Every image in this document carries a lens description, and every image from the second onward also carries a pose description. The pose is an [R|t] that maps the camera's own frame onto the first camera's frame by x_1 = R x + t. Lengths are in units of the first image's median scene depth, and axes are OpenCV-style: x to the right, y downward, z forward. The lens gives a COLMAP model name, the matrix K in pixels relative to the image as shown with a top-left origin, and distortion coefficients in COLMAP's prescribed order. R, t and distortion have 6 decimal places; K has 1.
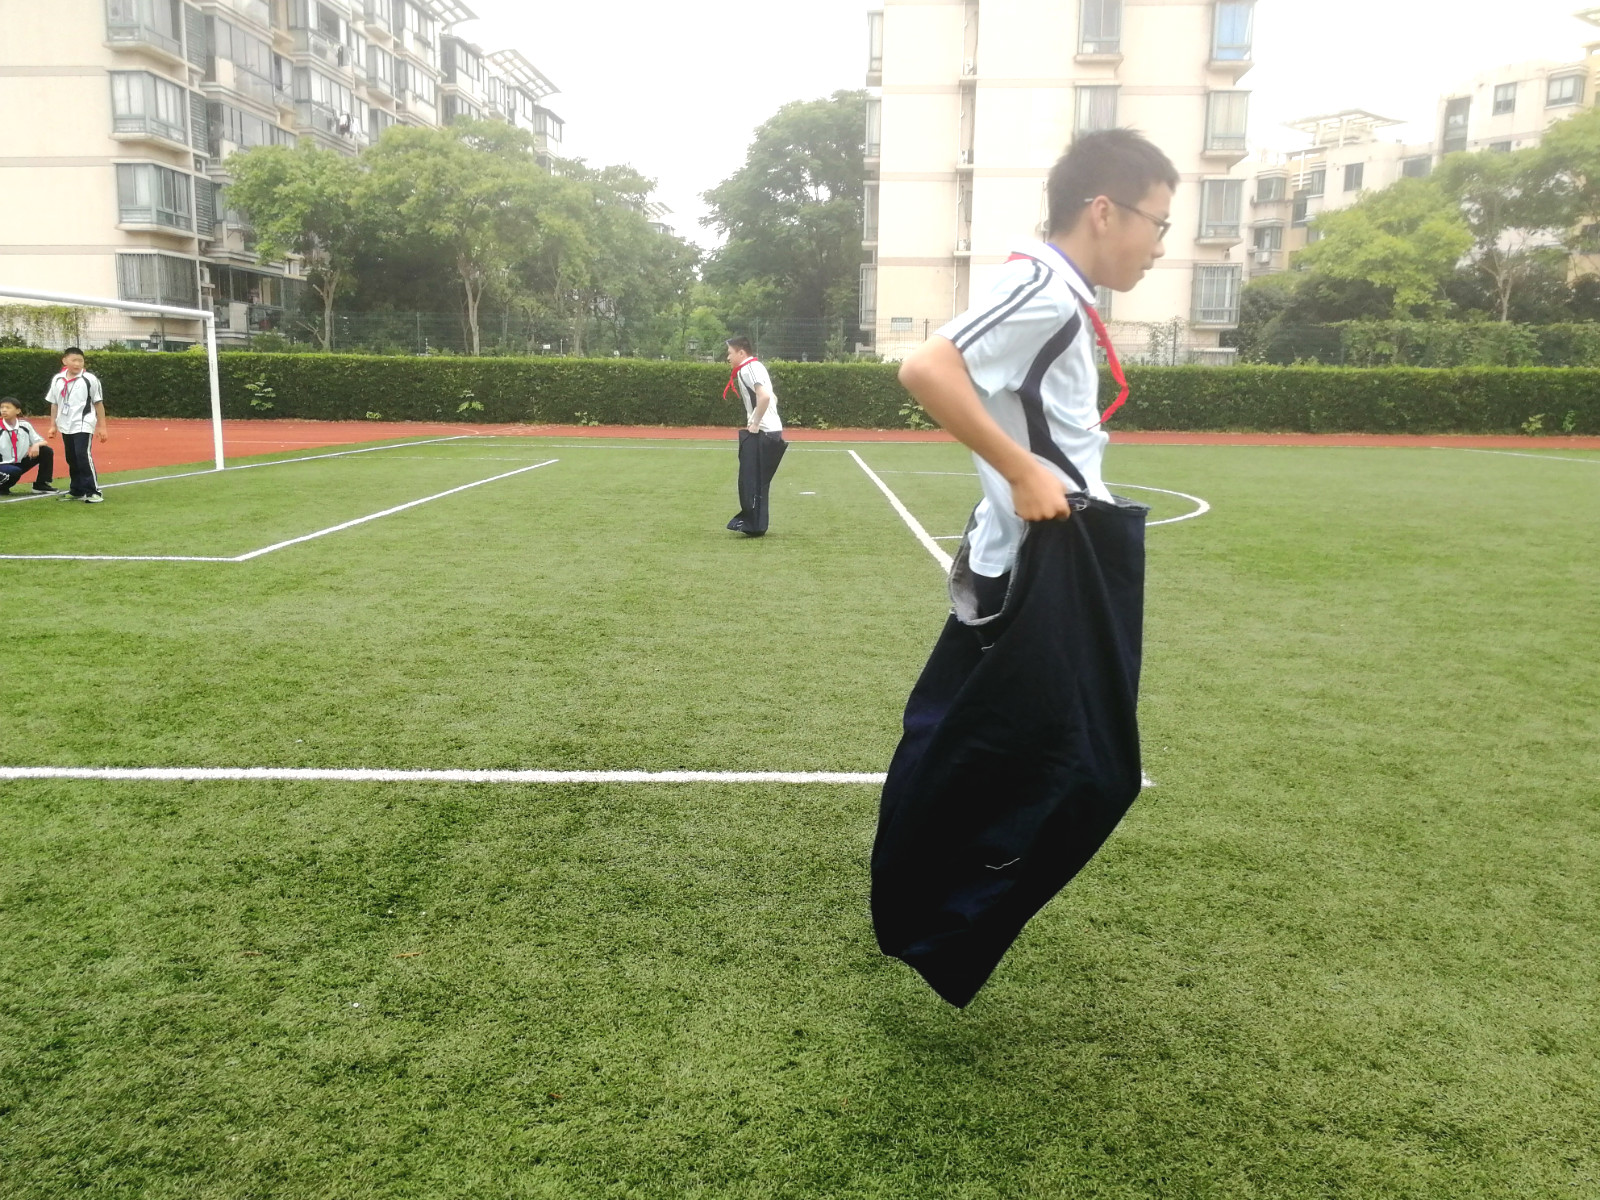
lens RADIAL K [[1269.9, 0, 812.2], [0, 1269.9, 594.0], [0, 0, 1]] dist [0.009503, -0.019196]
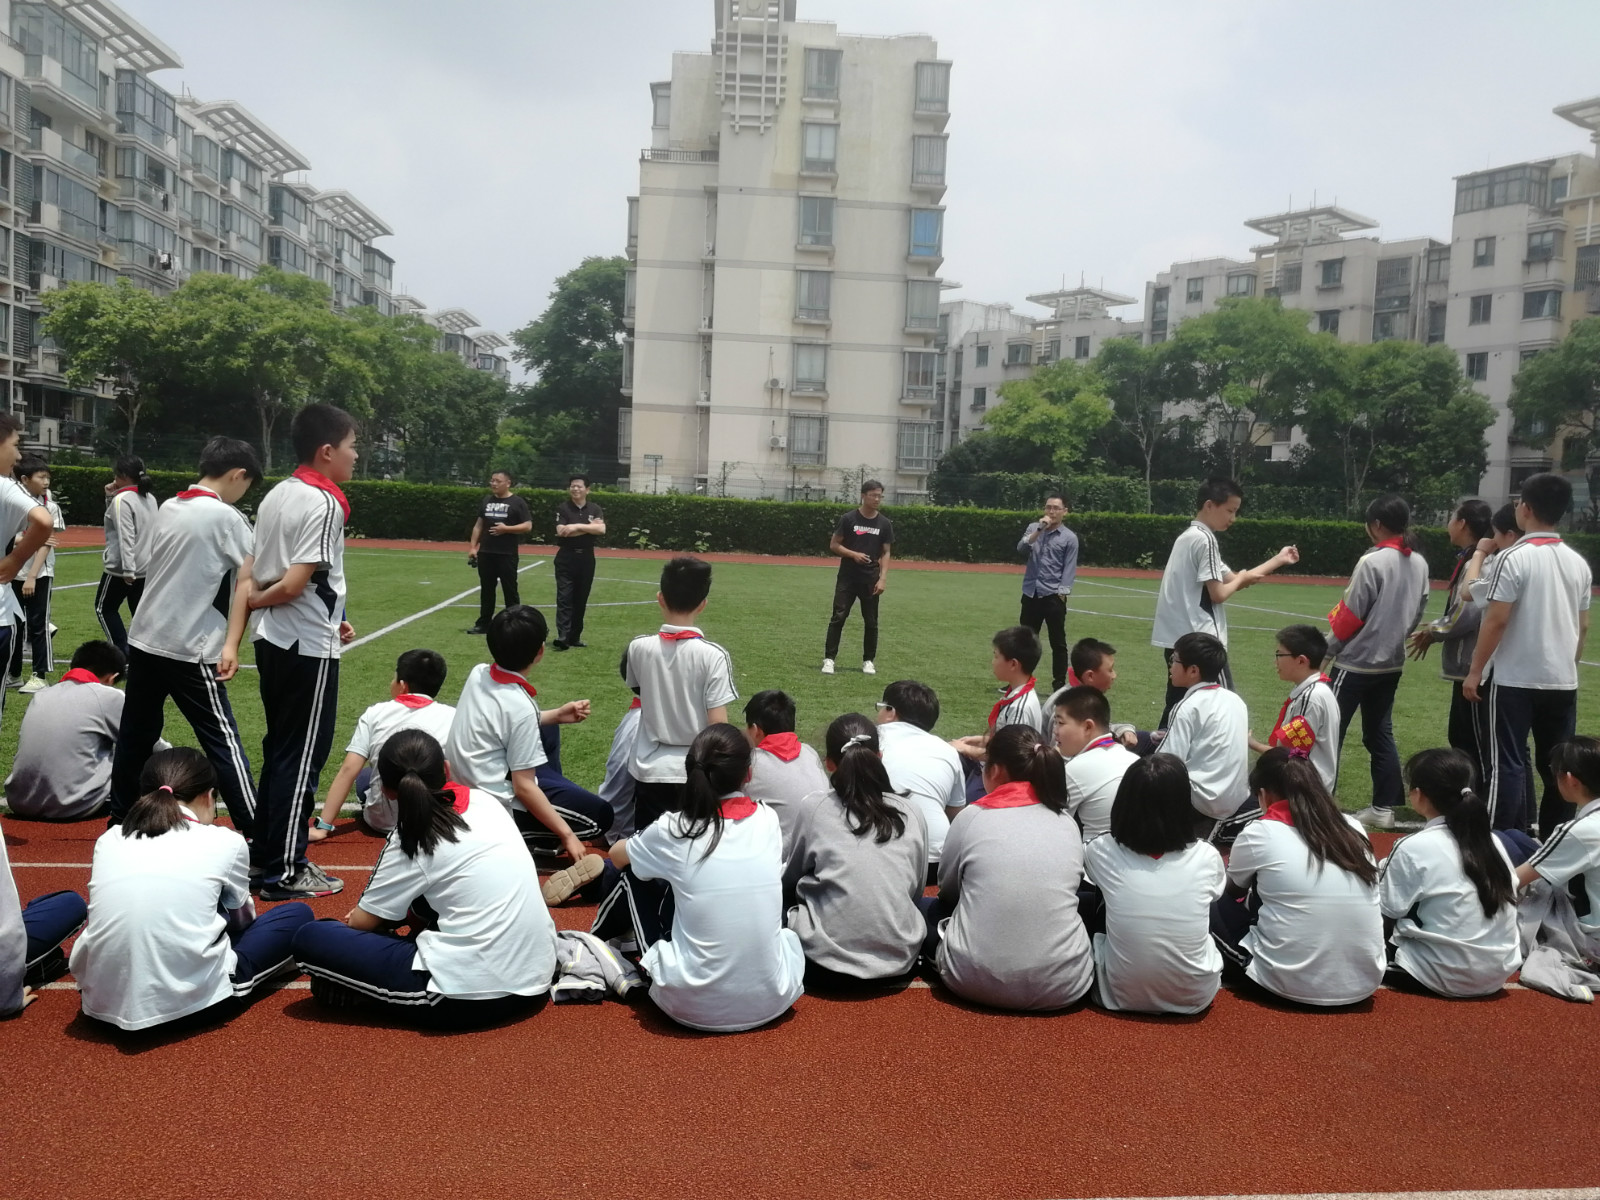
lens RADIAL K [[1269.9, 0, 834.2], [0, 1269.9, 610.7], [0, 0, 1]] dist [0.009503, -0.019196]
pose [[0.993393, 0.024280, 0.112160, 0.128960], [-0.014826, 0.996324, -0.084373, 0.024882], [-0.113797, 0.082153, 0.990102, -0.188799]]
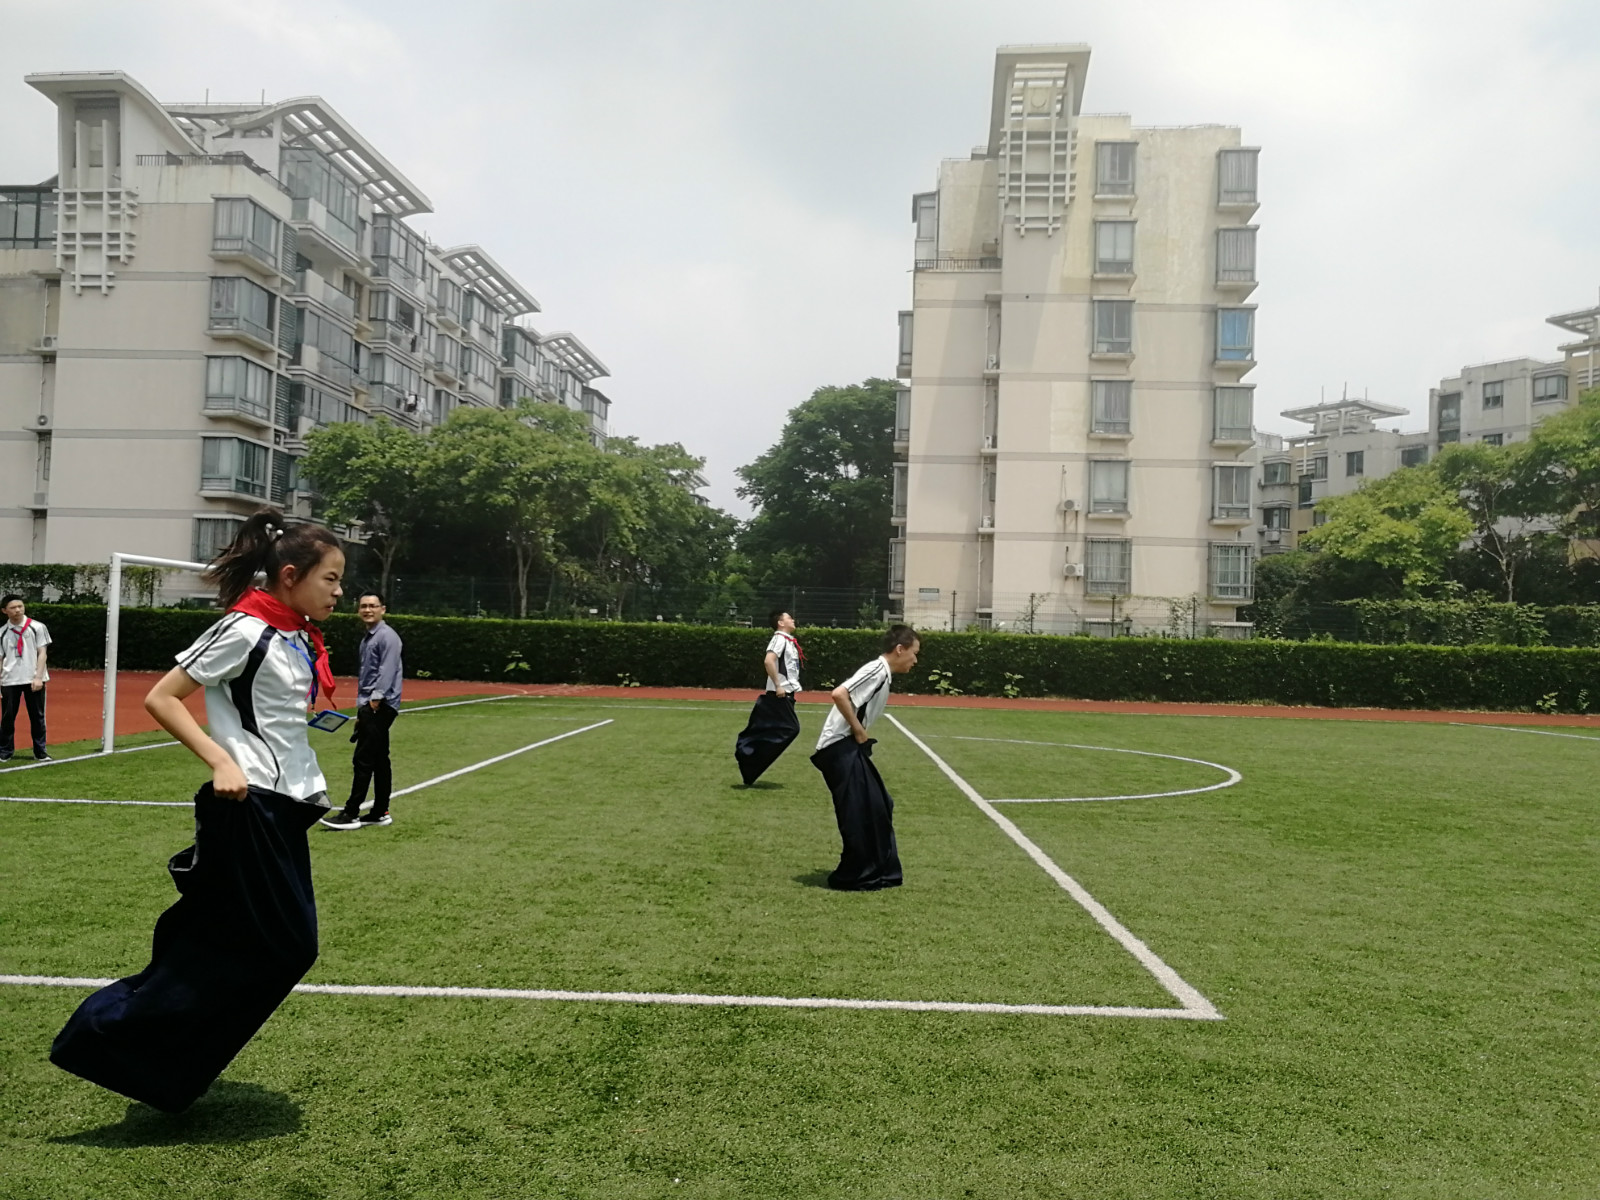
lens RADIAL K [[1269.9, 0, 809.5], [0, 1269.9, 613.3], [0, 0, 1]] dist [0.009503, -0.019196]
pose [[0.999714, 0.017201, -0.016634, -0.012547], [-0.020026, 0.981922, -0.188224, 0.001677], [0.013096, 0.188503, 0.981985, -0.027505]]
